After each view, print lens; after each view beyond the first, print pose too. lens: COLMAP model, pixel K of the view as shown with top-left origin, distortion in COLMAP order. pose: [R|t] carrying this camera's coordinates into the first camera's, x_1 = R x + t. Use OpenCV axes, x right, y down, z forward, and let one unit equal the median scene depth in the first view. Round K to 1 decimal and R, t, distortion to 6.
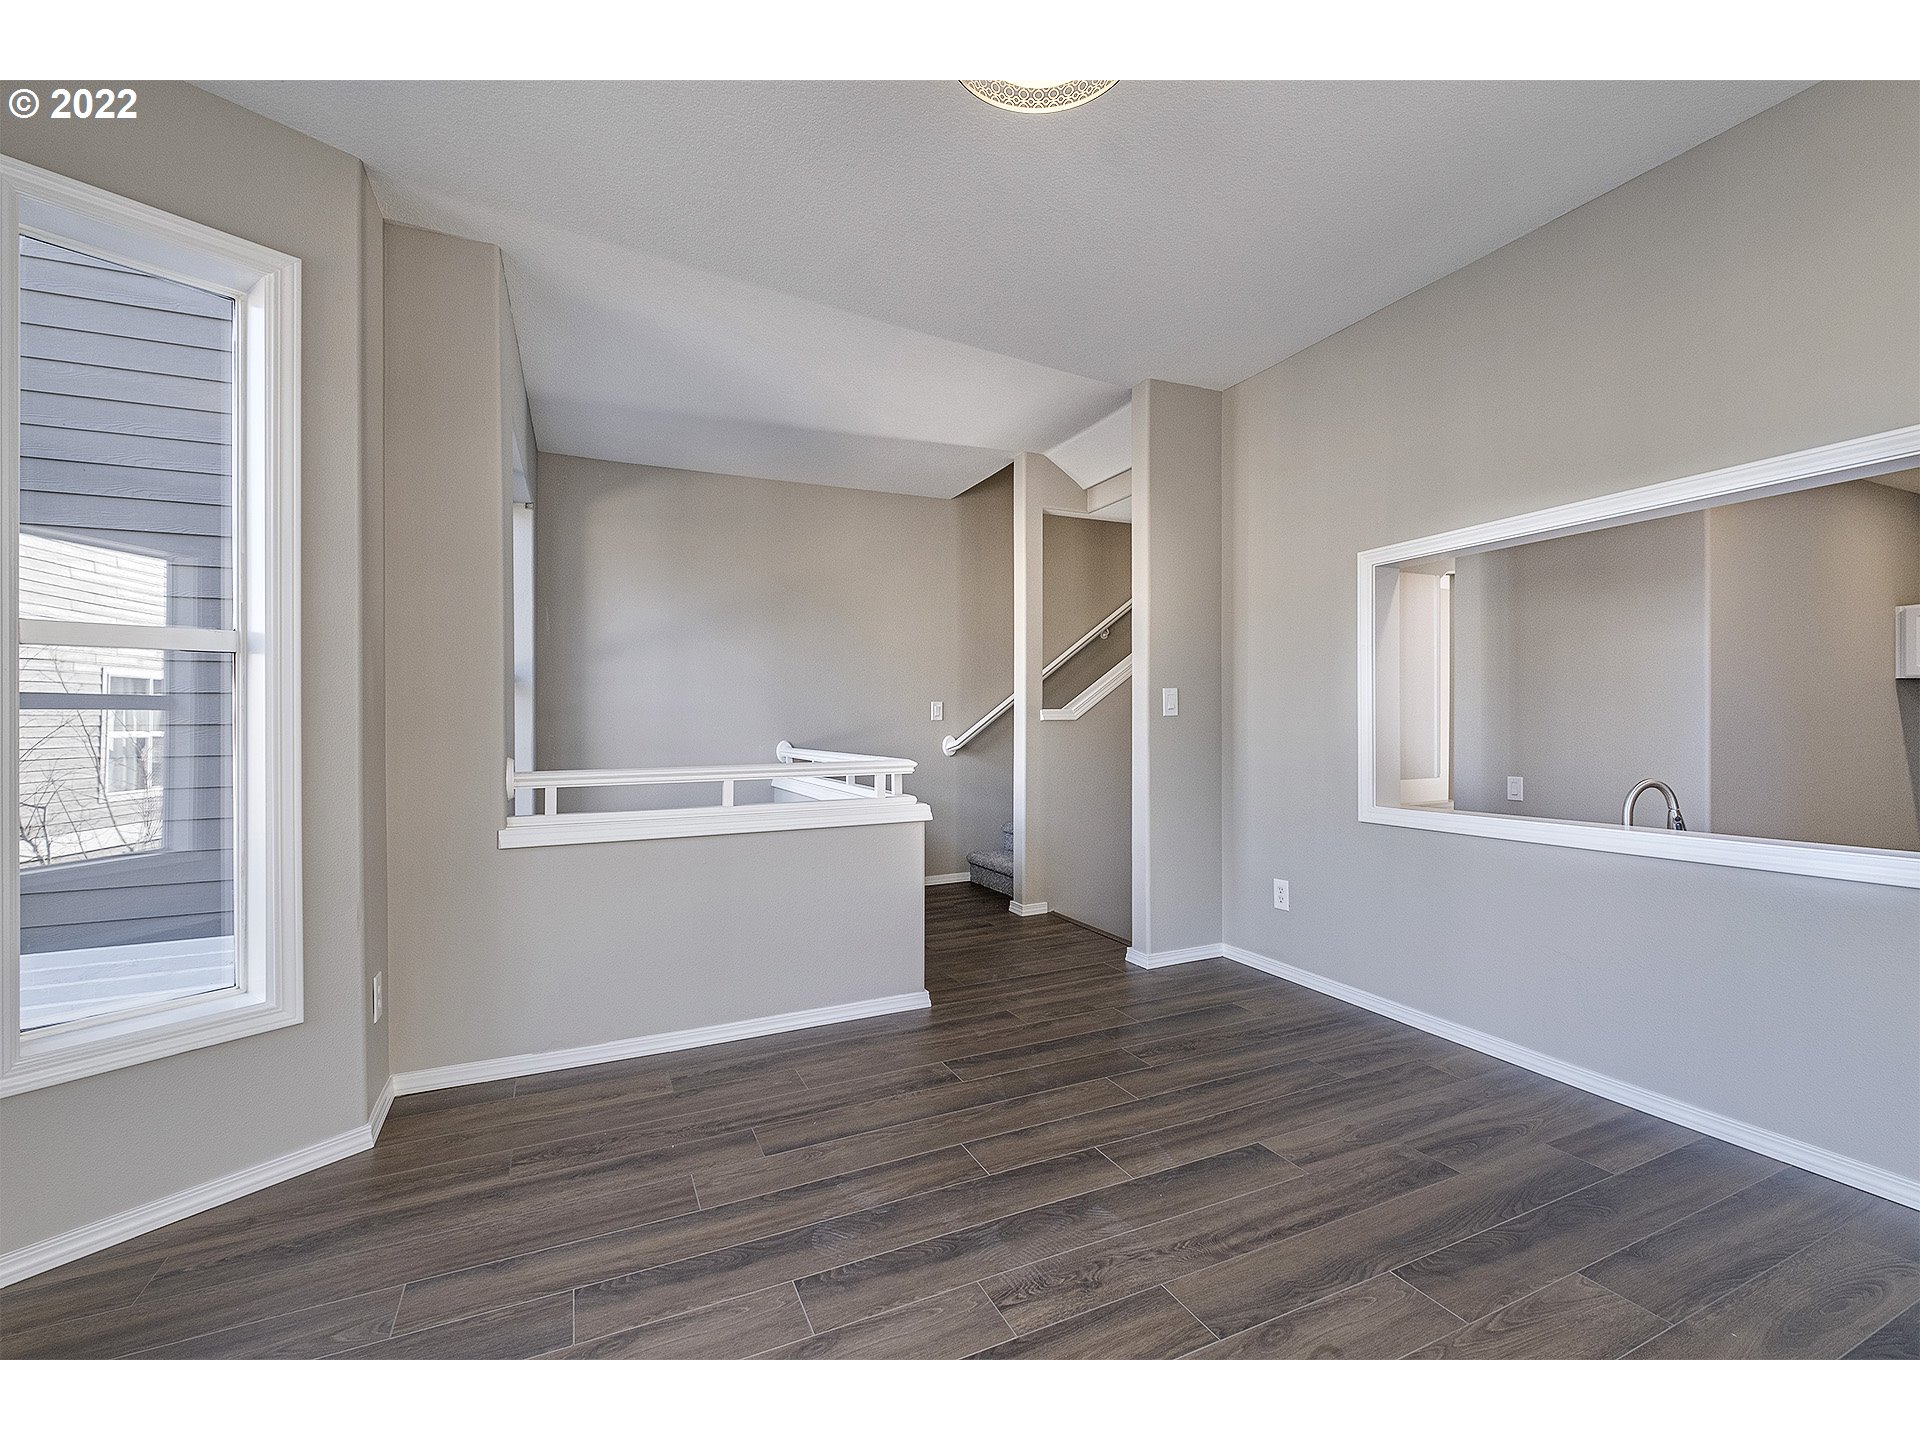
lens RADIAL K [[844.0, 0, 974.2], [0, 844.0, 736.8], [0, 0, 1]] dist [0.005479, -0.005178]
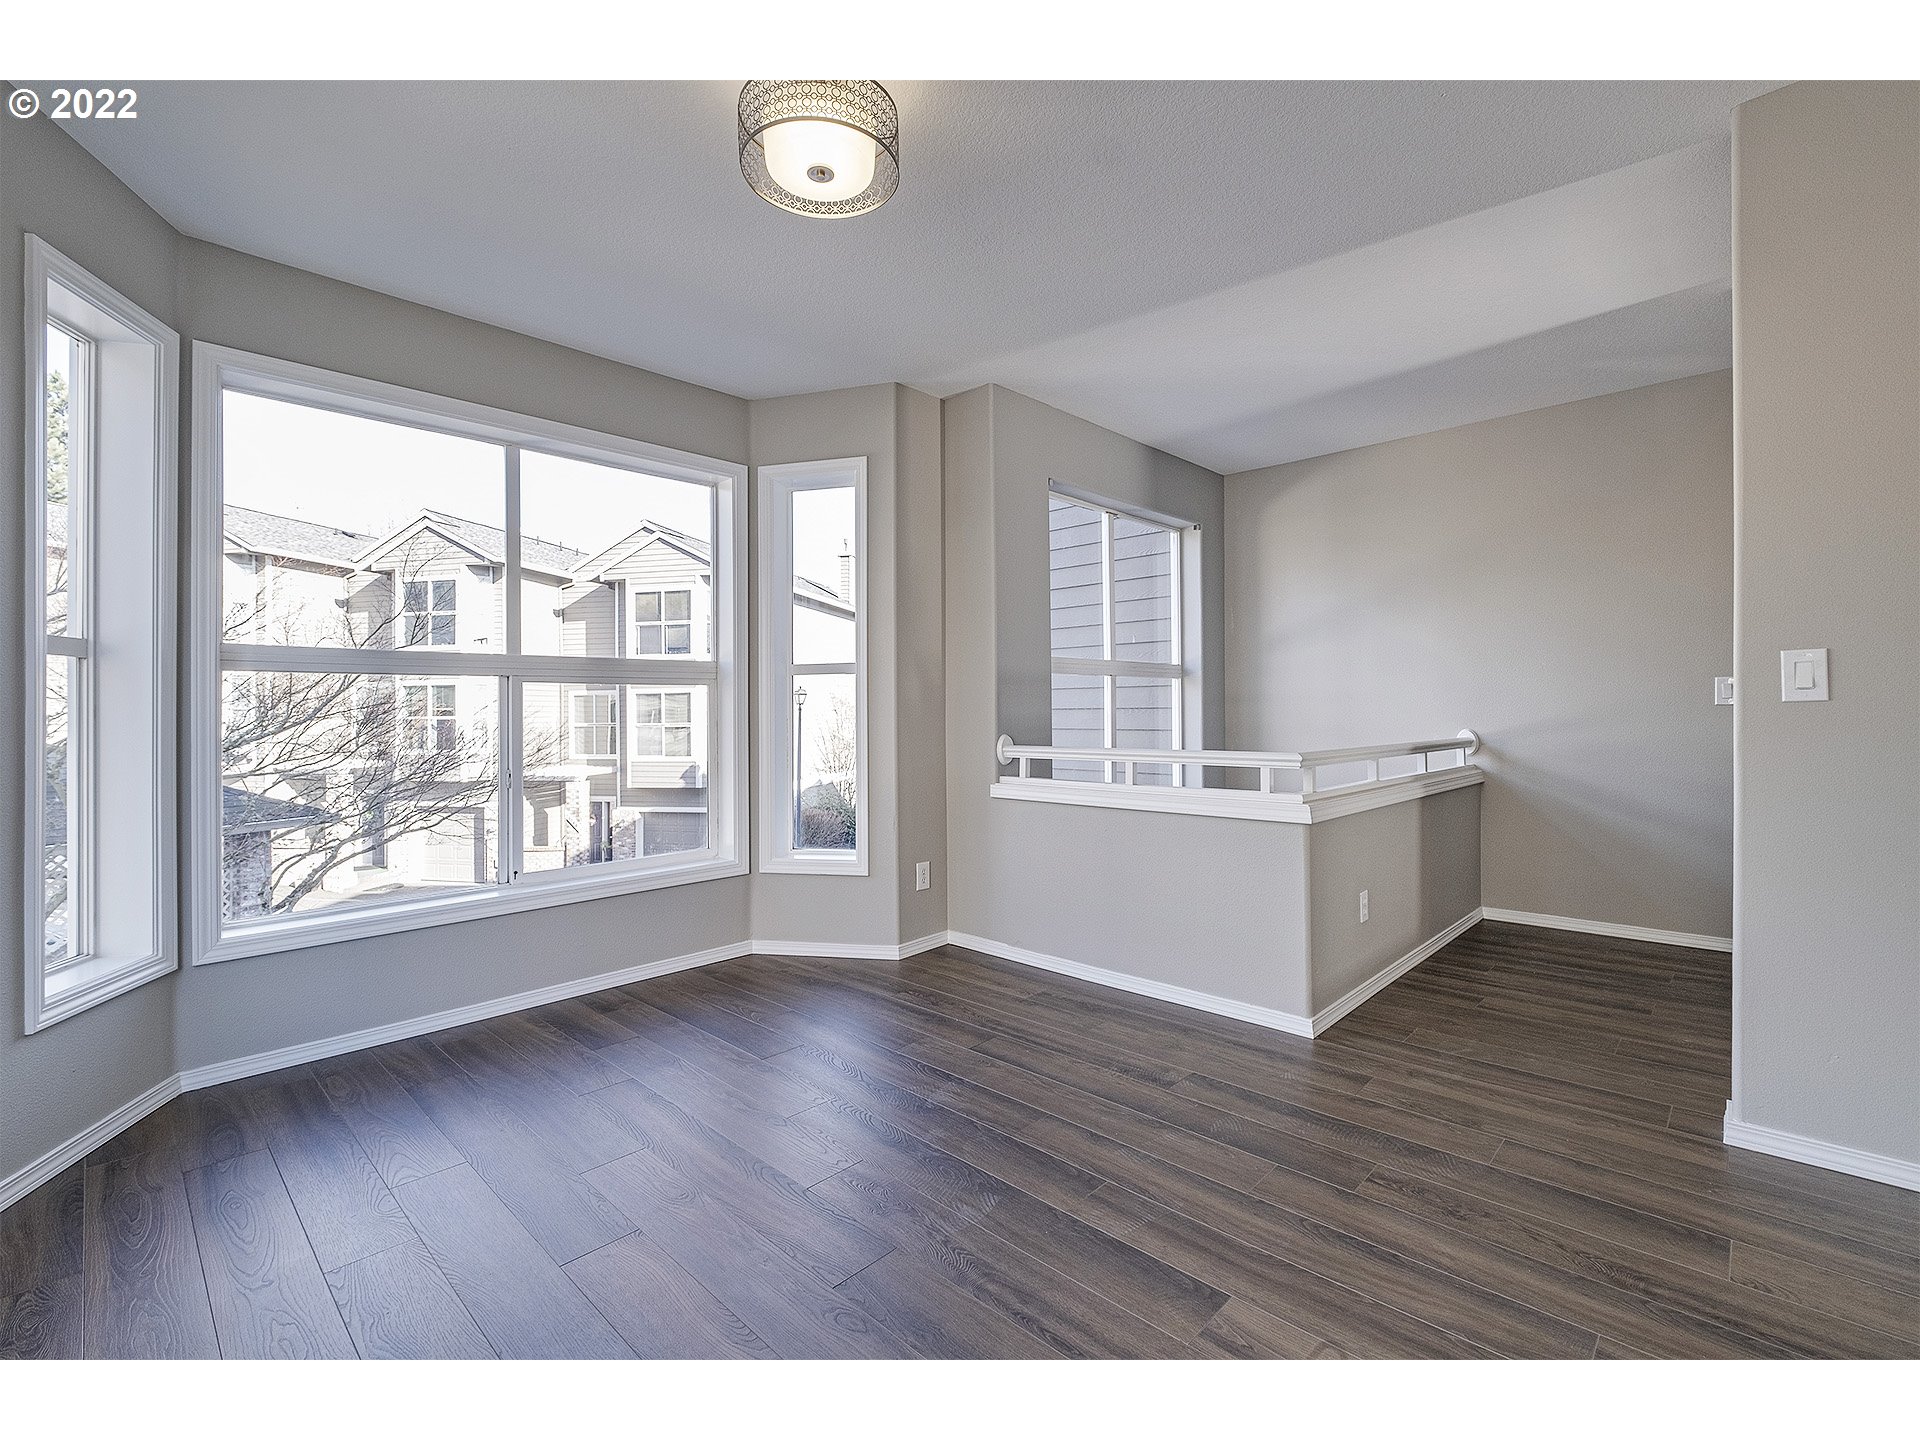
lens RADIAL K [[844.0, 0, 966.2], [0, 844.0, 725.3], [0, 0, 1]] dist [0.005479, -0.005178]
pose [[0.350370, 0.020969, -0.936377, 0.771145], [-0.011266, 0.999771, 0.018173, -0.017160], [0.936544, 0.004182, 0.350526, 0.441799]]
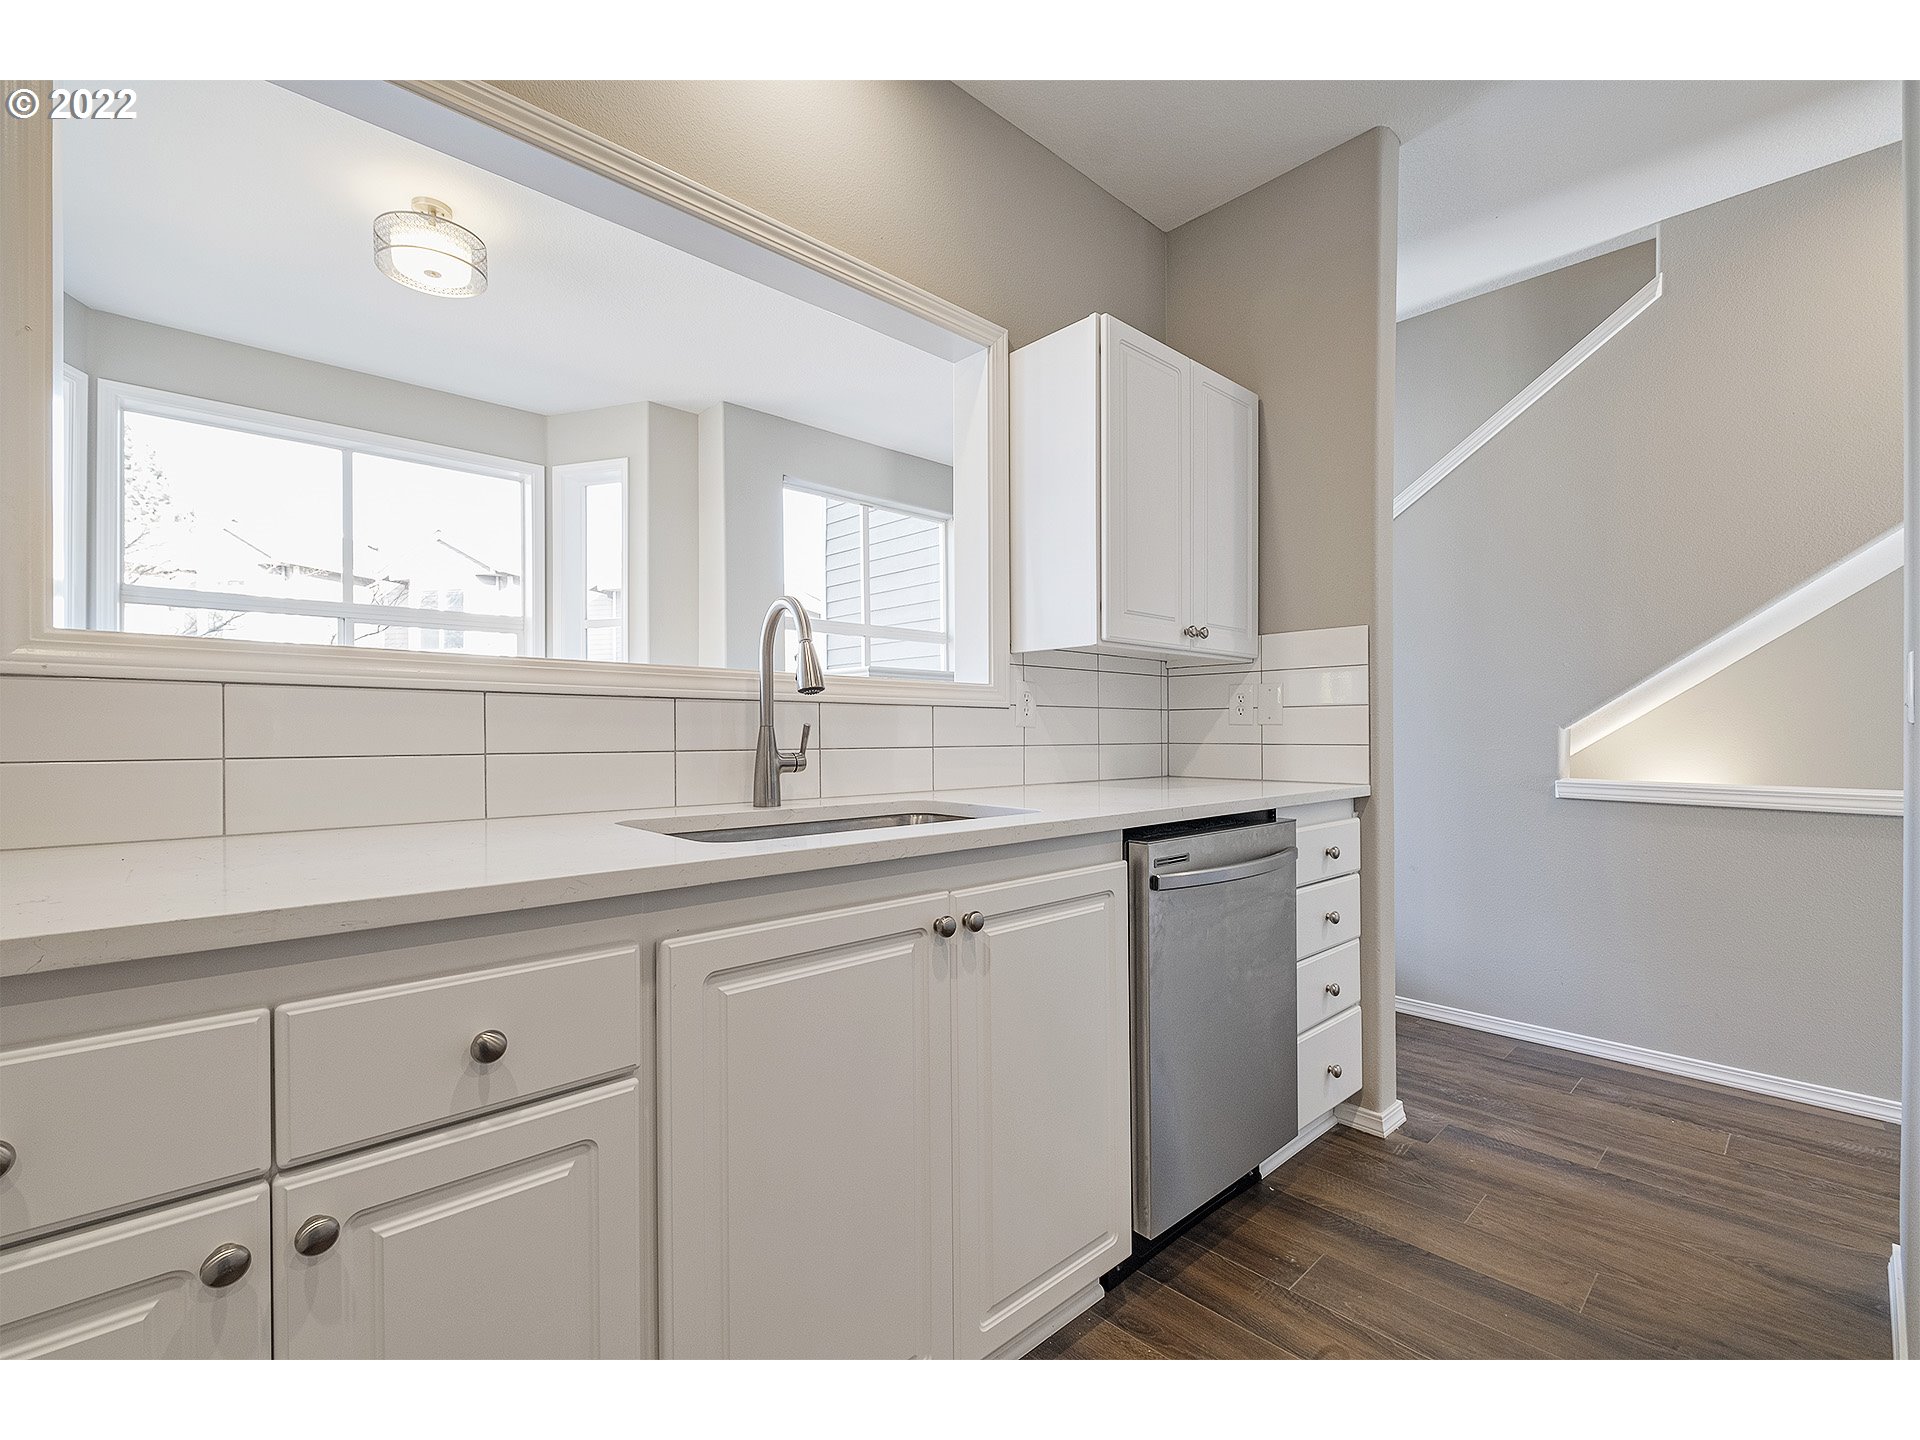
lens RADIAL K [[844.0, 0, 959.1], [0, 844.0, 723.8], [0, 0, 1]] dist [0.005479, -0.005178]
pose [[0.312385, 0.003128, -0.949950, 1.378970], [-0.018569, 0.999824, -0.002814, 0.137431], [0.949774, 0.018518, 0.312388, 0.903697]]
